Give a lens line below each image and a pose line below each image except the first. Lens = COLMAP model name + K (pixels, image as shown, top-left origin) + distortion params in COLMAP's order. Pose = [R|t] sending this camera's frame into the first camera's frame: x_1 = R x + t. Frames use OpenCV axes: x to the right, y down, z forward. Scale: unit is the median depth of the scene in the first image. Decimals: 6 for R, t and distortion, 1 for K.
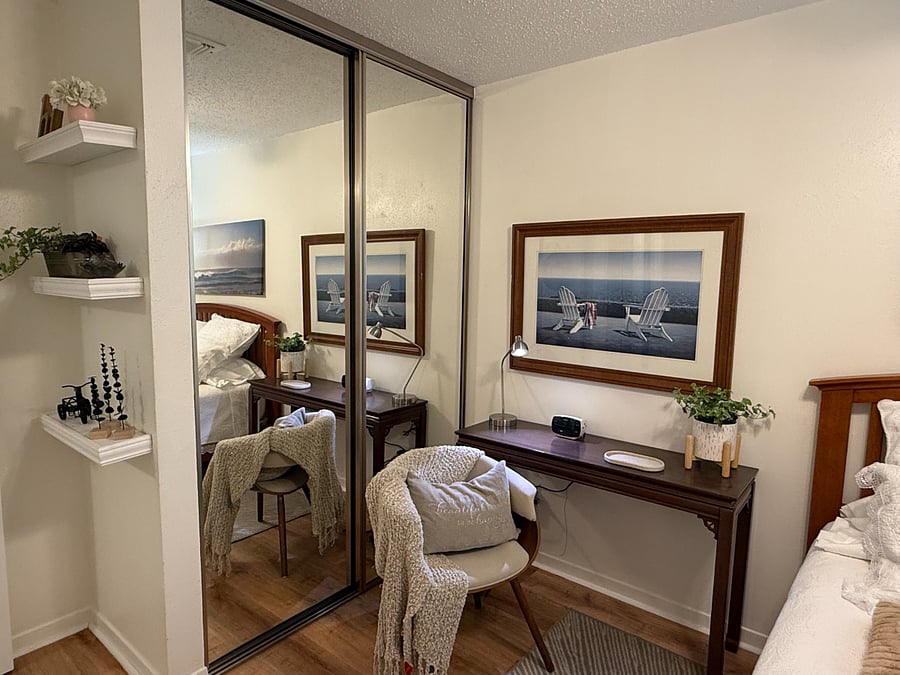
lens RADIAL K [[551.6, 0, 450.2], [0, 551.6, 337.4], [0, 0, 1]] dist [-0.000187, 0.003030]
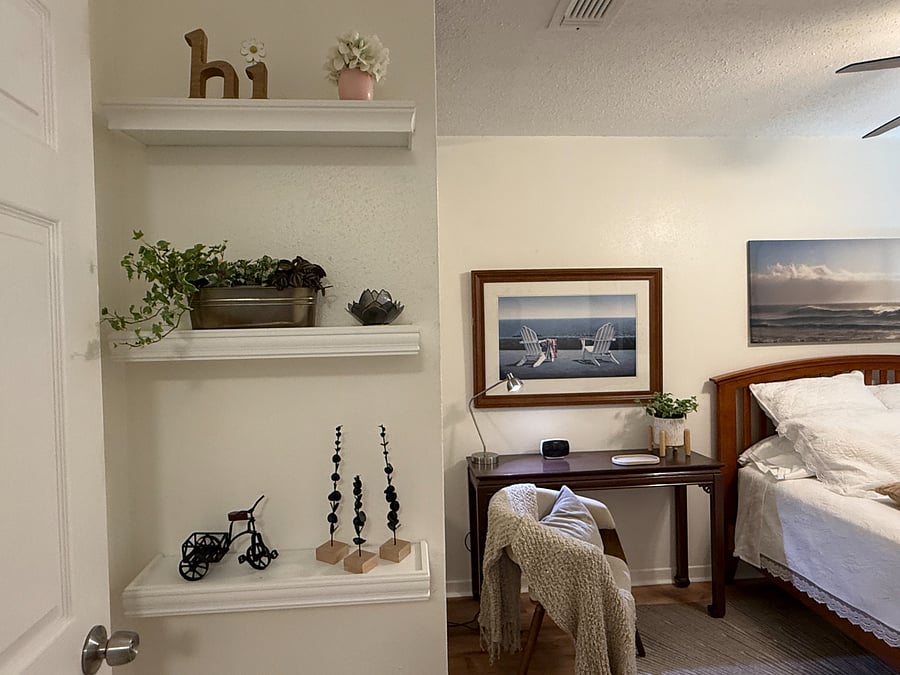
lens RADIAL K [[551.6, 0, 445.7], [0, 551.6, 338.7], [0, 0, 1]] dist [-0.000187, 0.003030]
pose [[0.720017, -0.048988, 0.692225, -0.732677], [0.113826, 0.992332, -0.048170, -0.033309], [-0.684557, 0.113476, 0.720072, 0.320192]]
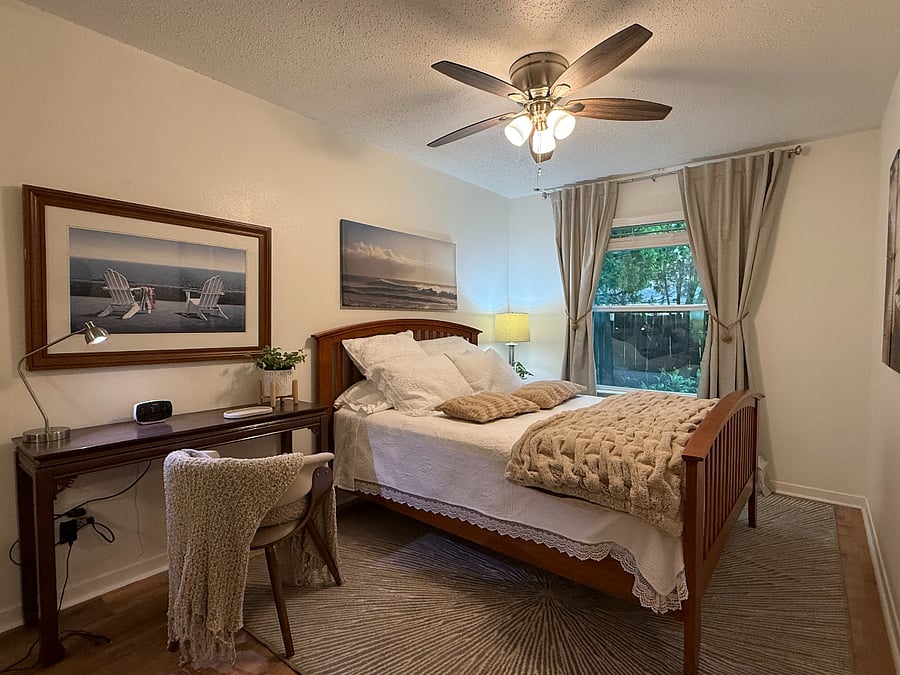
lens RADIAL K [[461.8, 0, 449.3], [0, 461.8, 337.3], [0, 0, 1]] dist [0.003098, -0.001369]
pose [[-0.006834, -0.050148, 0.998718, -0.616615], [0.107115, 0.992959, 0.050592, 0.046157], [-0.994223, 0.107323, -0.001414, 0.471998]]
